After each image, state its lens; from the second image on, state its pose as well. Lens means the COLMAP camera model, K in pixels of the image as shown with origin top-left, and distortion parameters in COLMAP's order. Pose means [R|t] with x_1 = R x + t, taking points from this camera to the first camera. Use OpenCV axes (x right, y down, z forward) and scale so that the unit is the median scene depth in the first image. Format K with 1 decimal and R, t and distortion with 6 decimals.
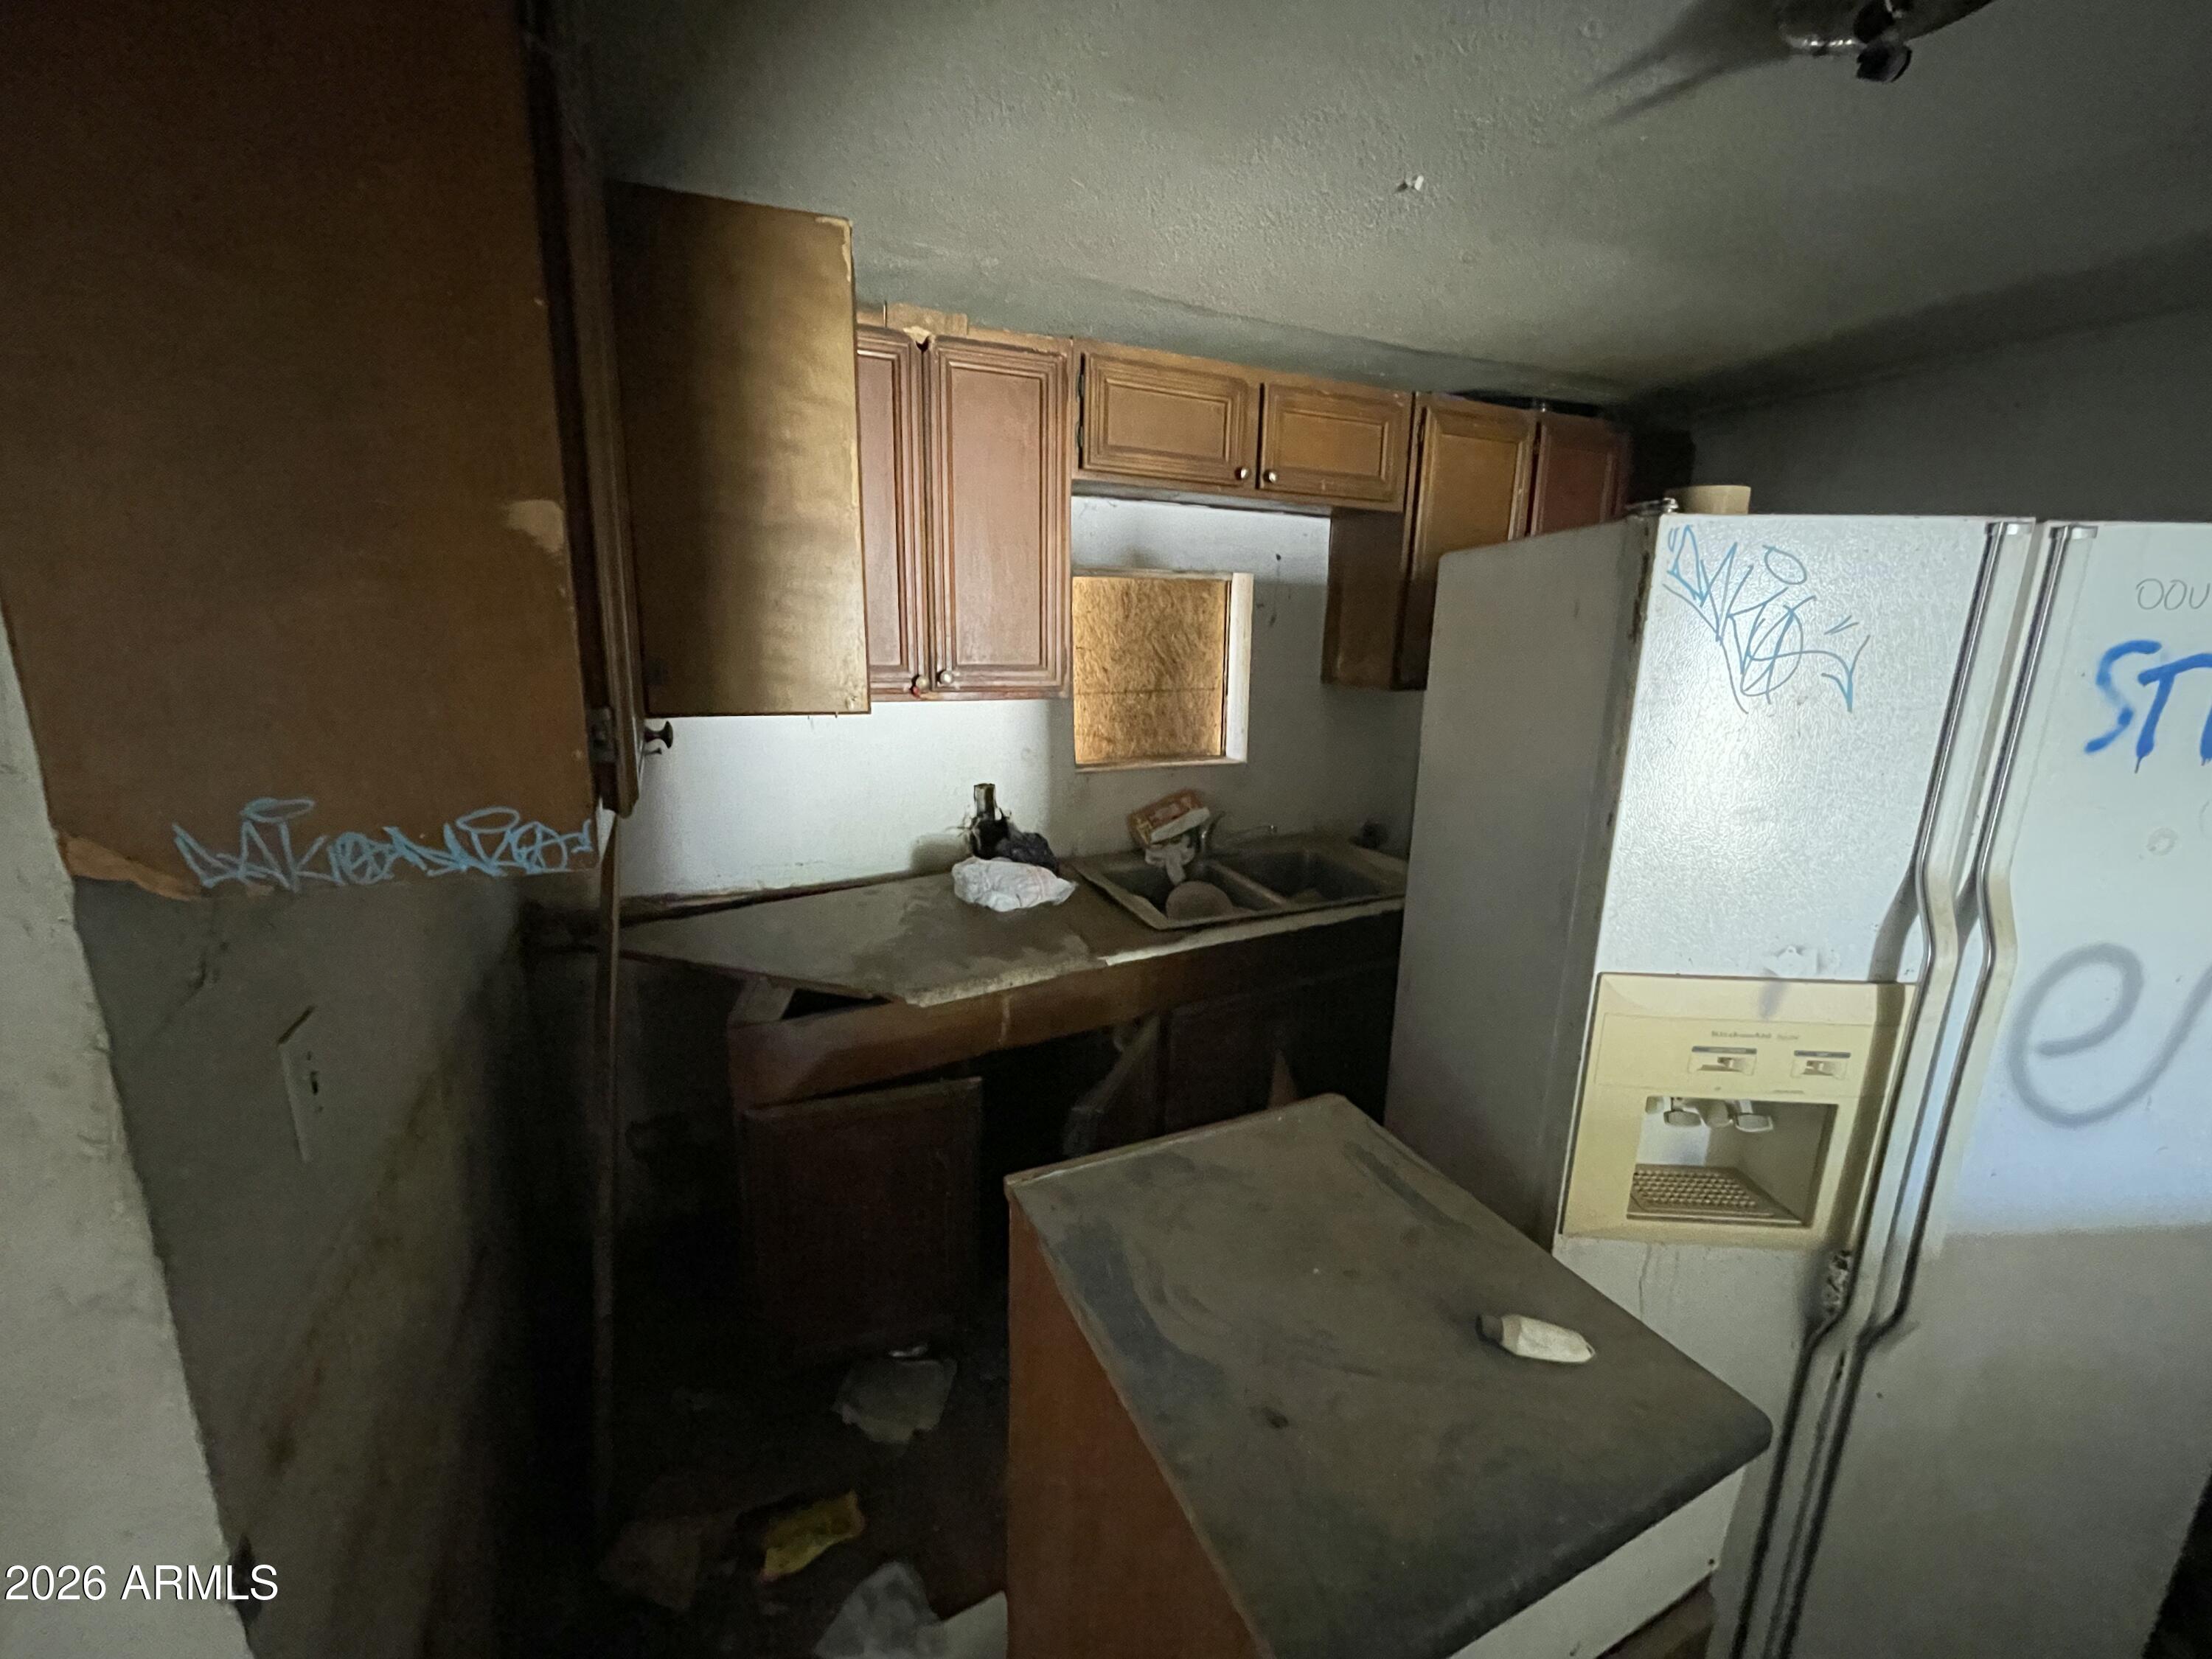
lens RADIAL K [[883.8, 0, 1096.1], [0, 883.8, 823.0], [0, 0, 1]] dist [-0.006668, 0.000935]
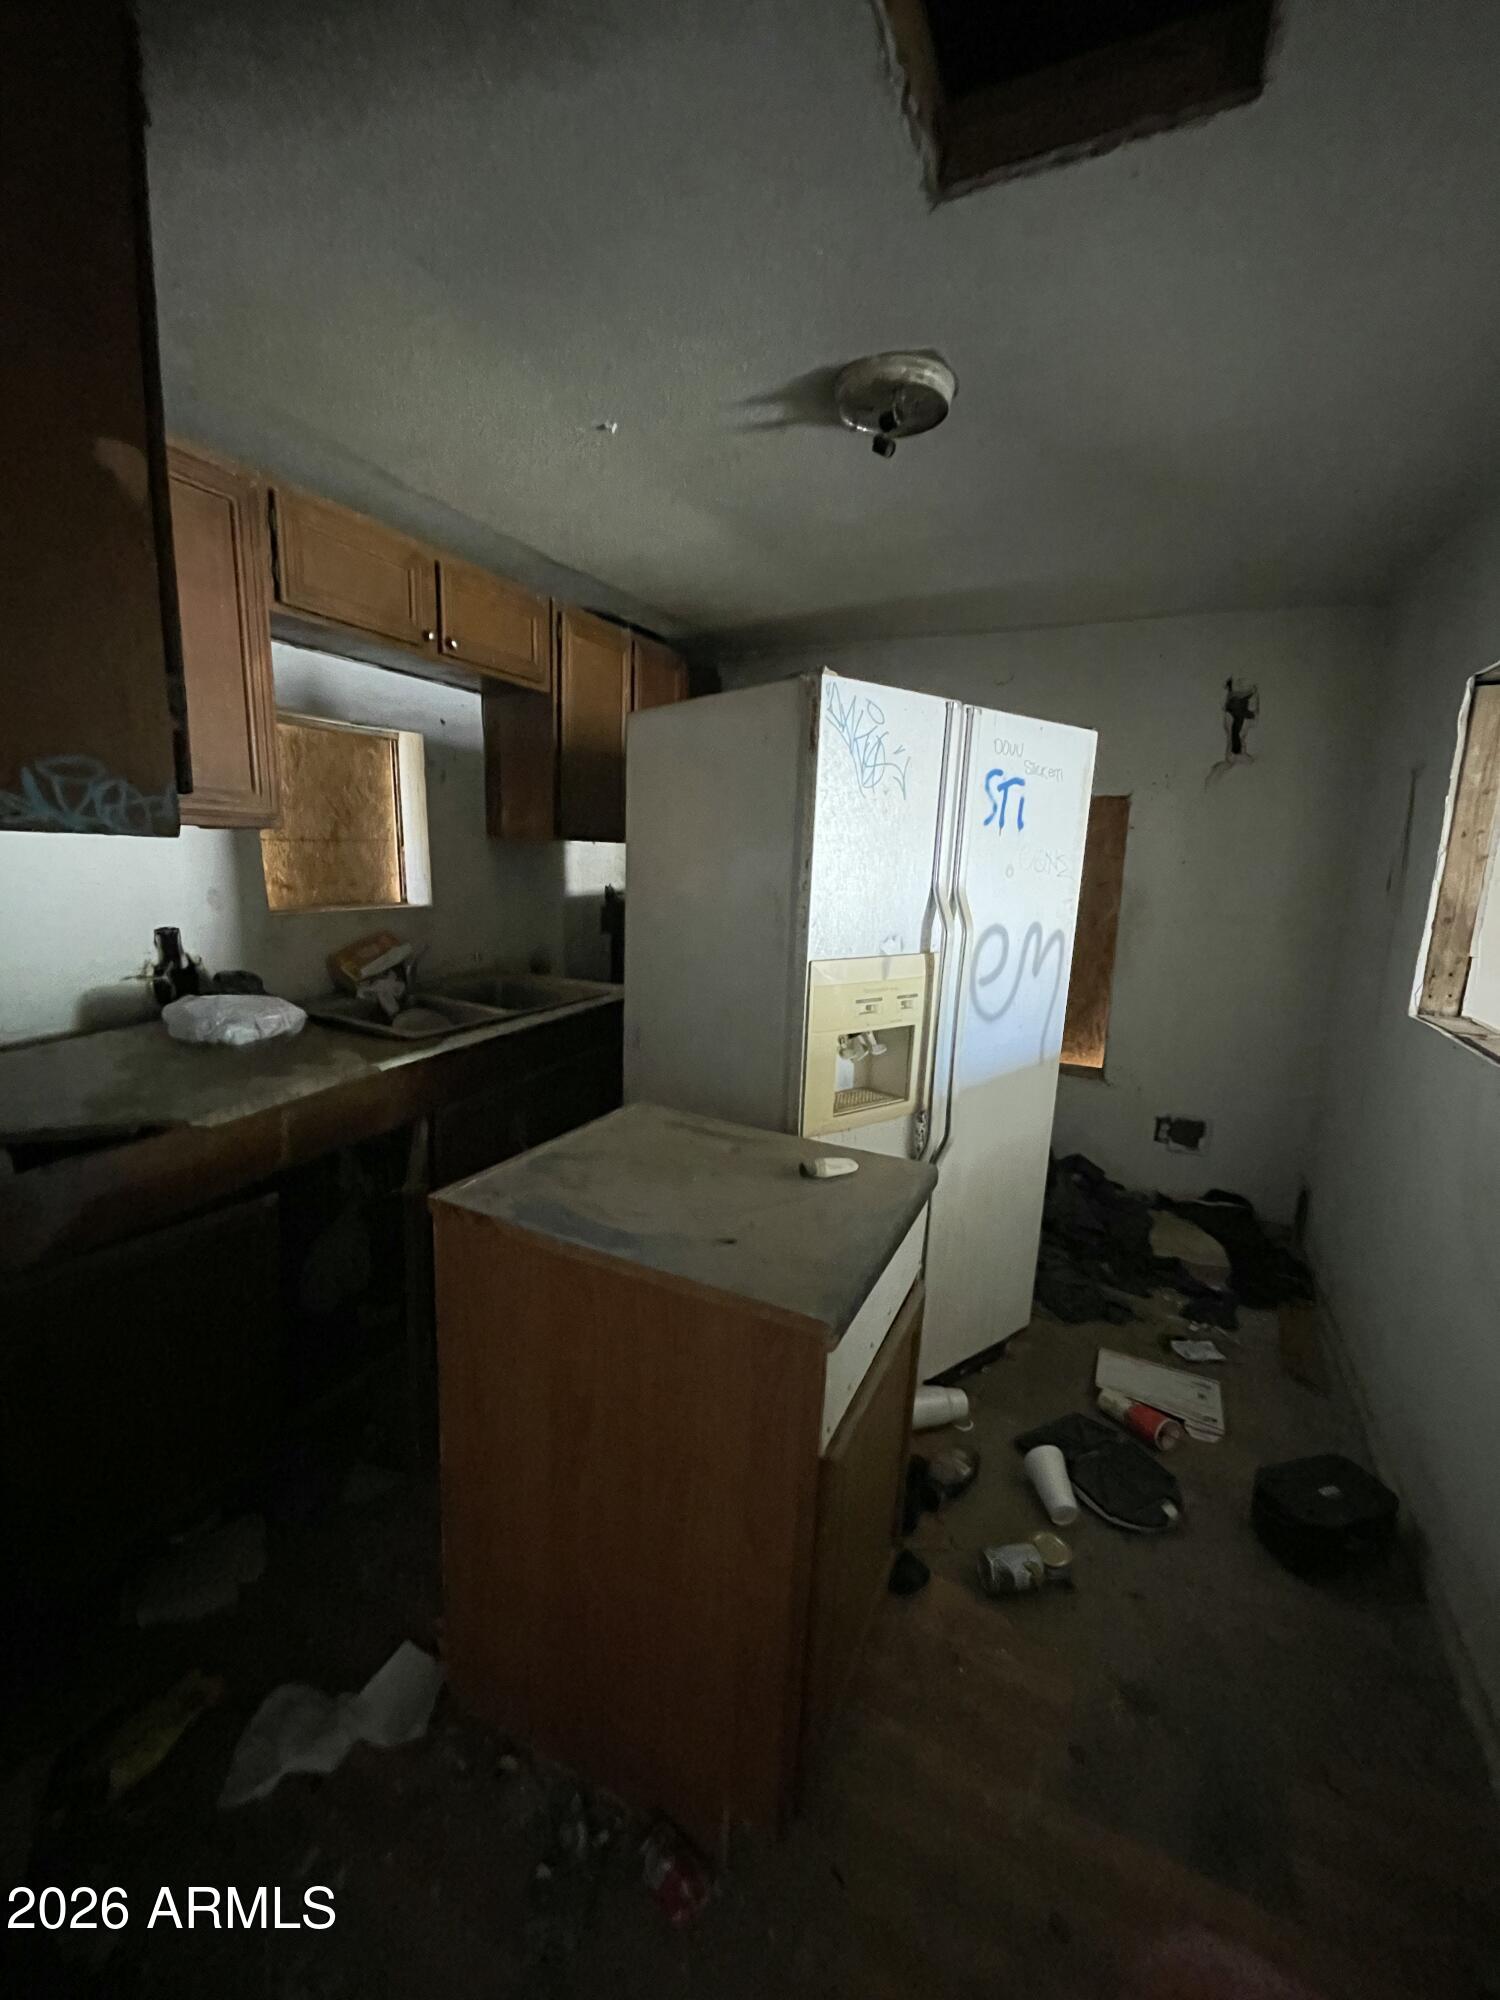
lens RADIAL K [[799.1, 0, 751.2], [0, 799.1, 1000.8], [0, 0, 1]] dist [-0.006668, 0.000935]
pose [[0.770660, -0.106478, 0.628288, -0.341822], [0.117261, 0.992801, 0.024421, 0.151775], [-0.626365, 0.054854, 0.777597, -0.048998]]
